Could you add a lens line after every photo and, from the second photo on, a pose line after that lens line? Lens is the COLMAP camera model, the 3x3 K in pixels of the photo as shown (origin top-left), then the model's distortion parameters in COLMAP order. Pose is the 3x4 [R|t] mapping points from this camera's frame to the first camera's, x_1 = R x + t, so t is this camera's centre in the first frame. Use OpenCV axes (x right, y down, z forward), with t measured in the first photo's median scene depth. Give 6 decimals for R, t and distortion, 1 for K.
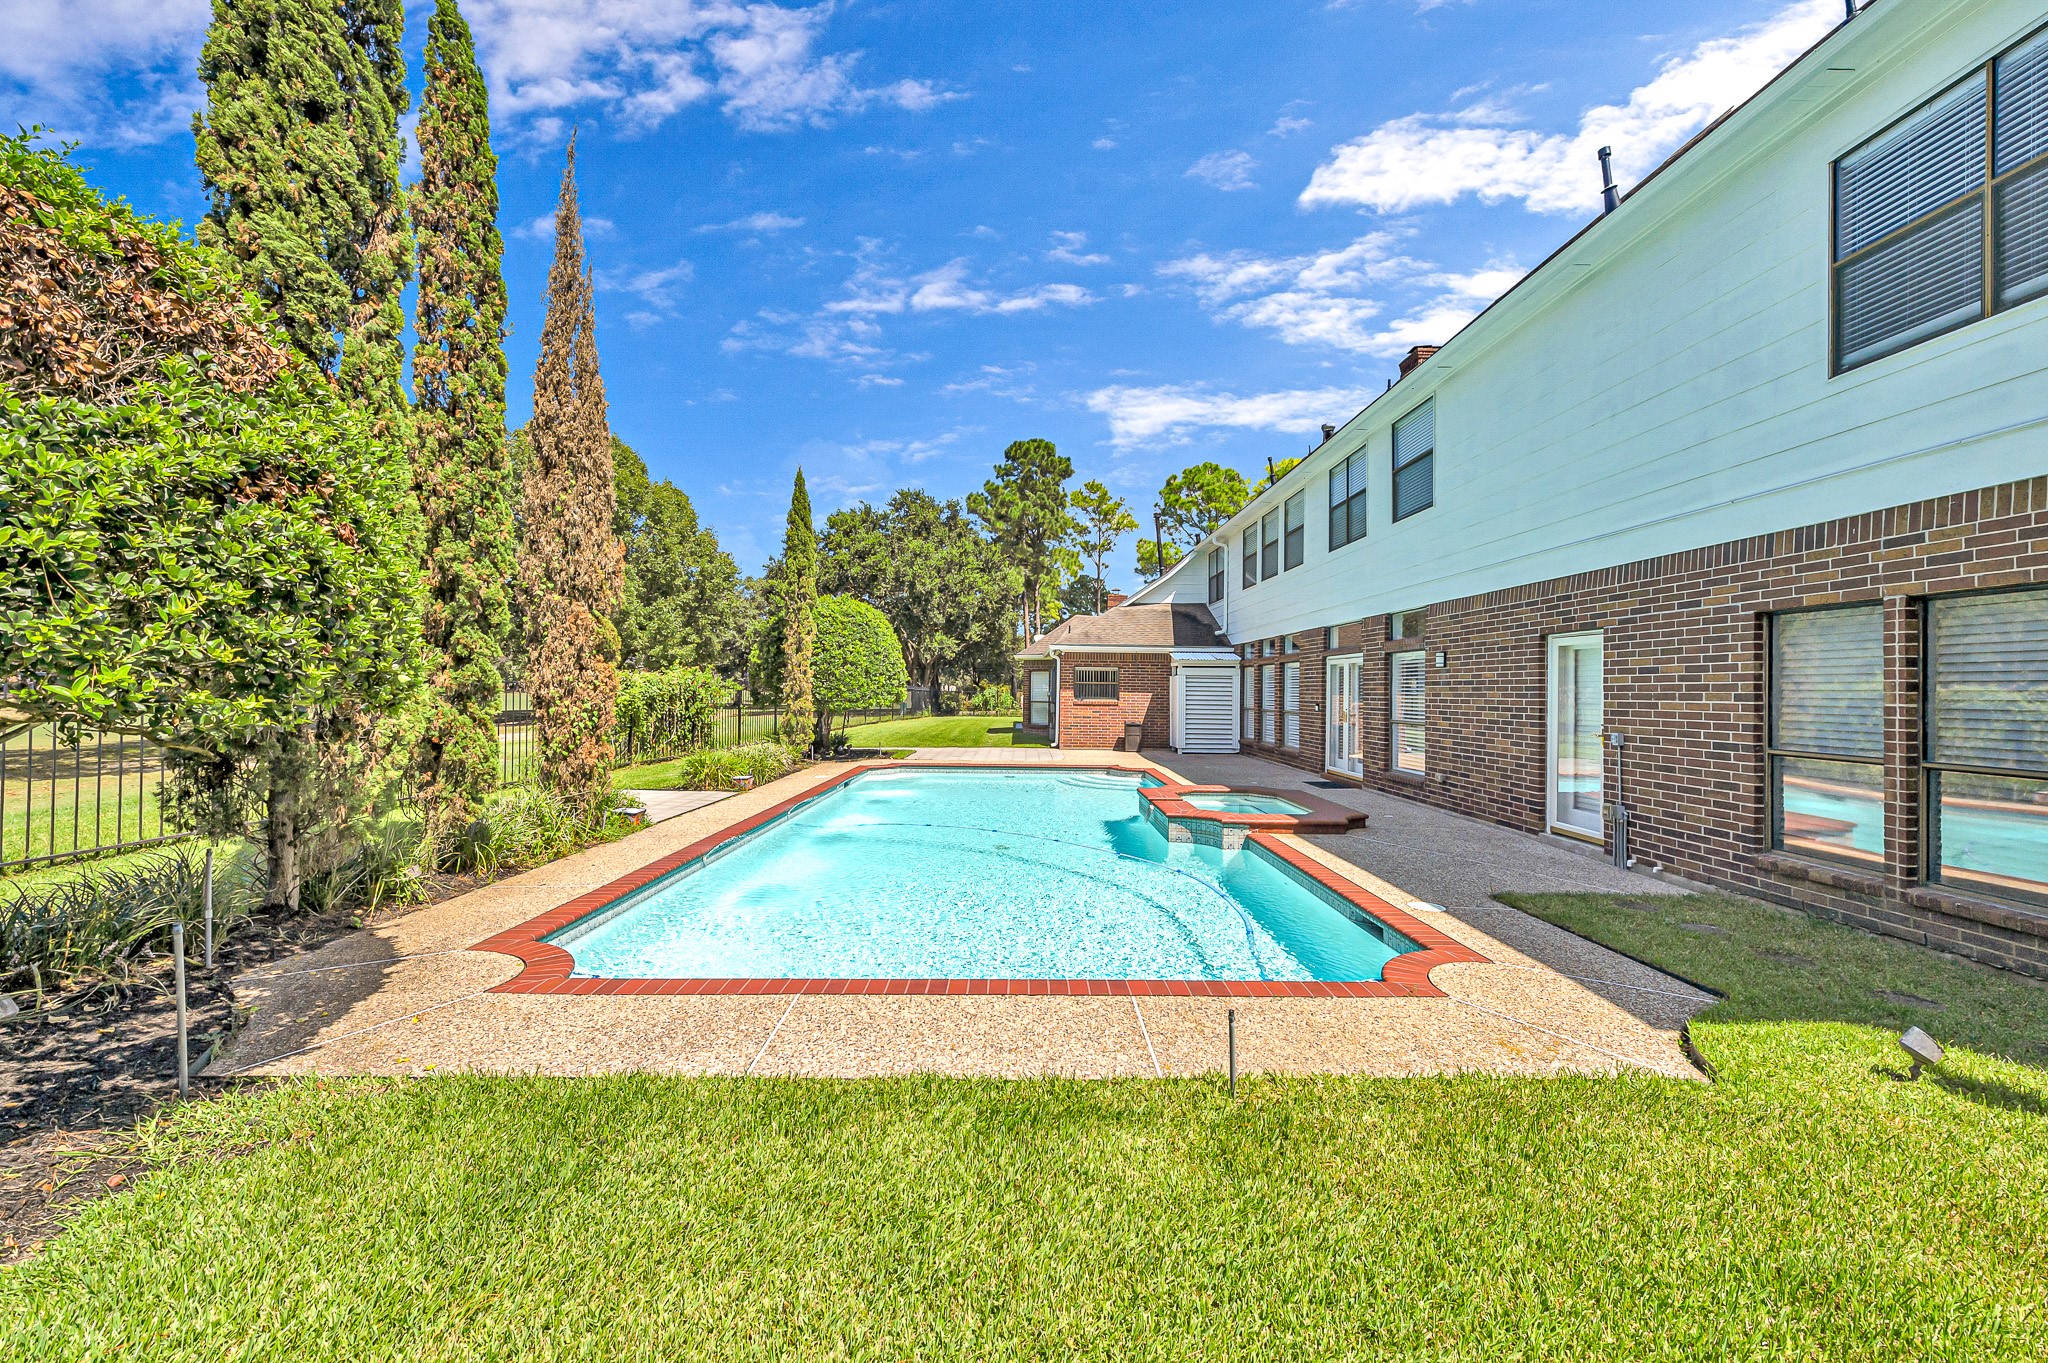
lens RADIAL K [[820.1, 0, 1026.0], [0, 820.1, 685.7], [0, 0, 1]] dist [0.002709, -0.000128]
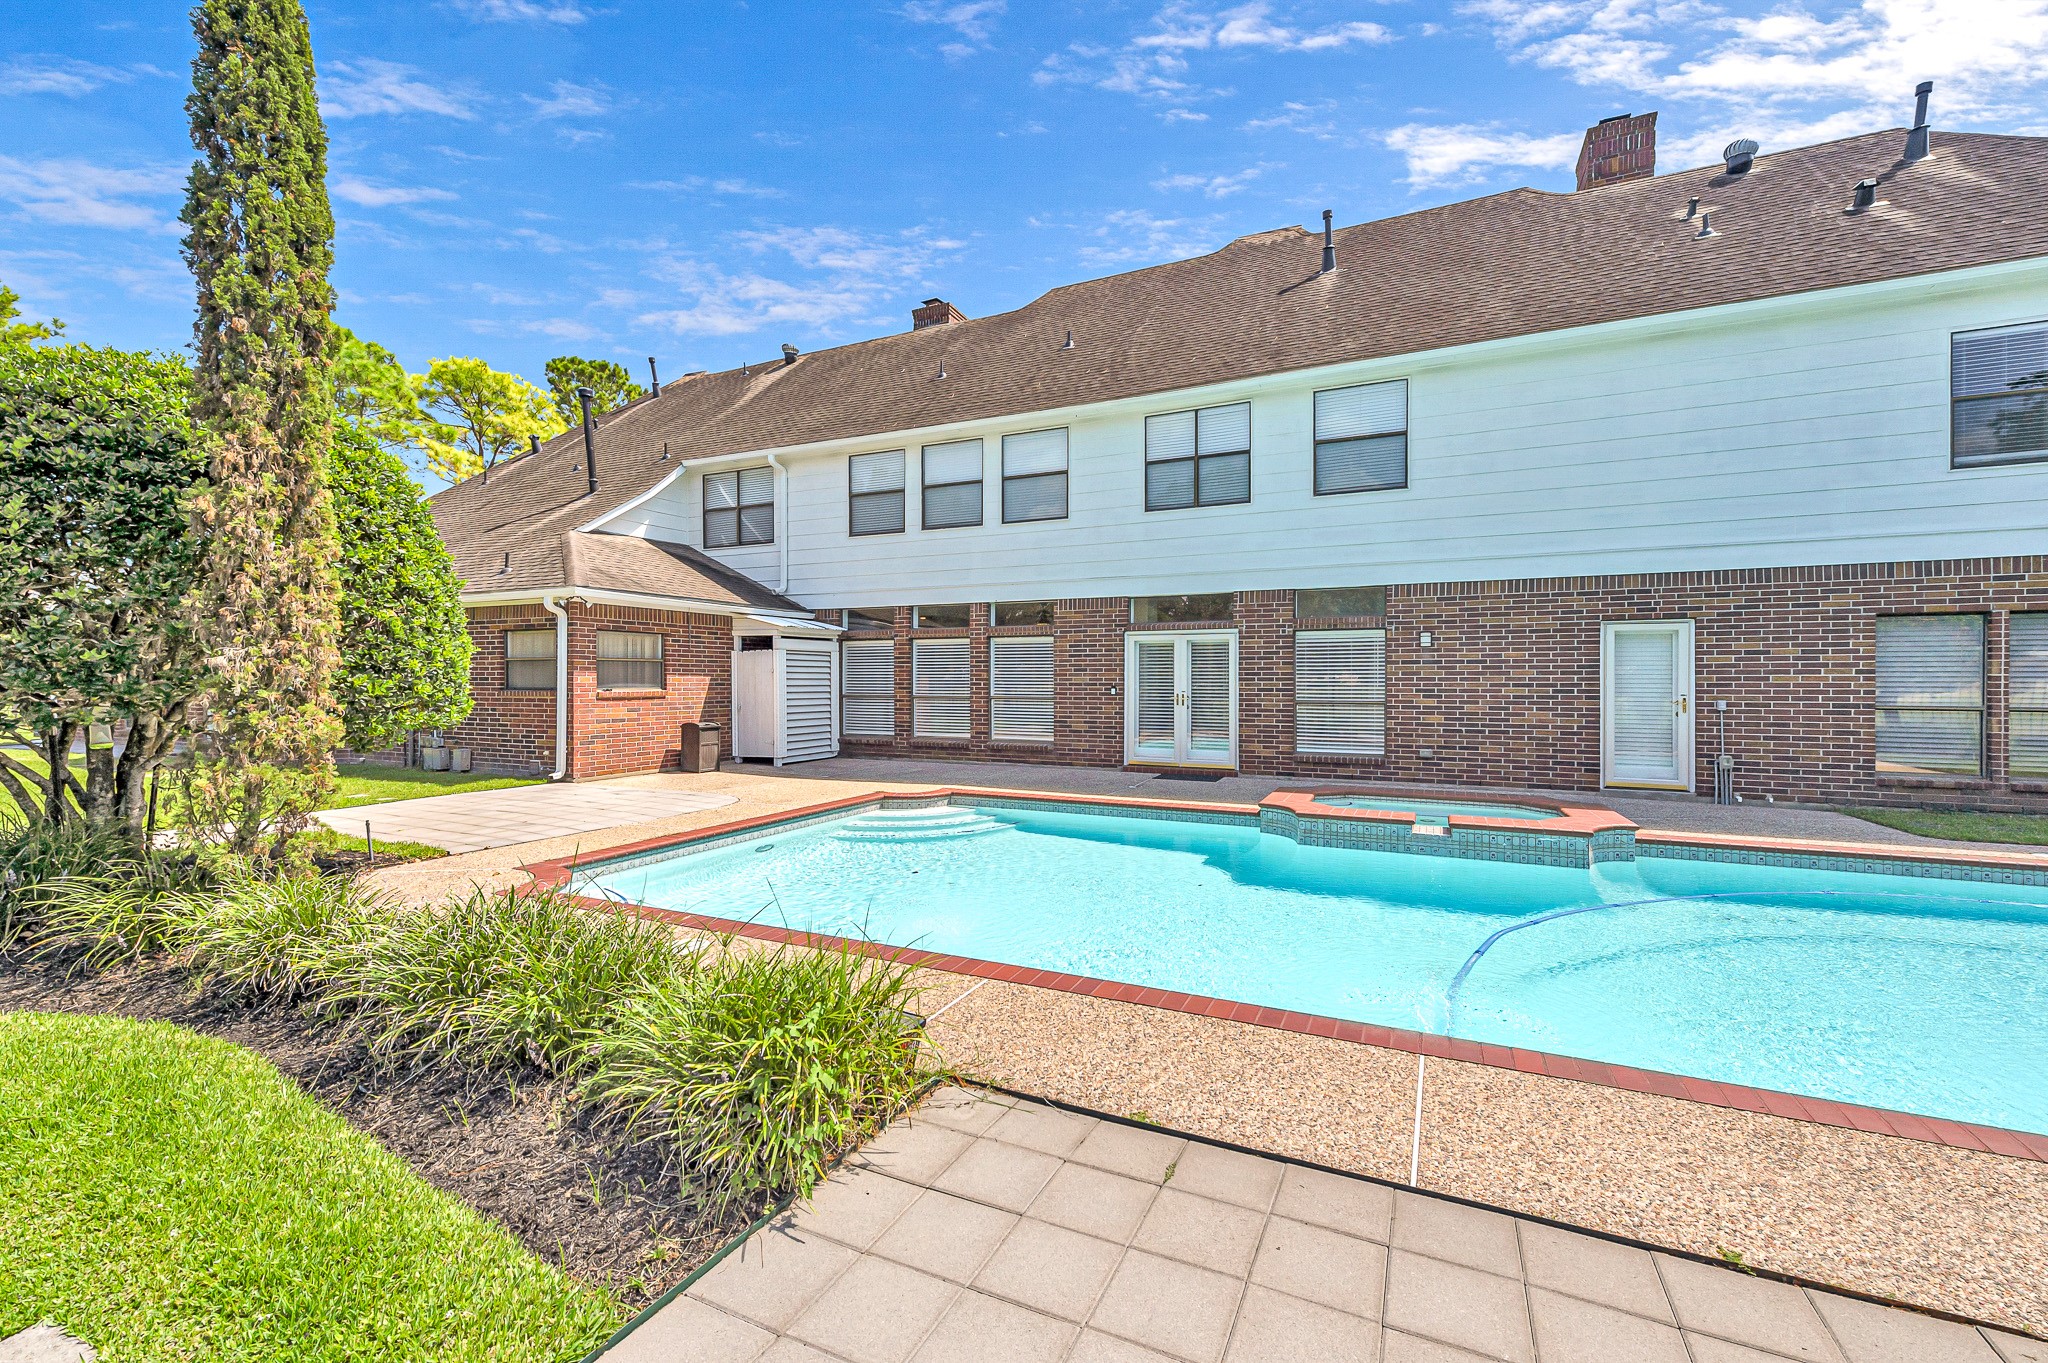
lens RADIAL K [[820.1, 0, 1029.8], [0, 820.1, 683.1], [0, 0, 1]] dist [0.002709, -0.000128]
pose [[0.435156, -0.015110, 0.900228, -0.802481], [-0.000917, 0.999851, 0.017225, 0.007862], [-0.900355, -0.008322, 0.435078, 1.245147]]
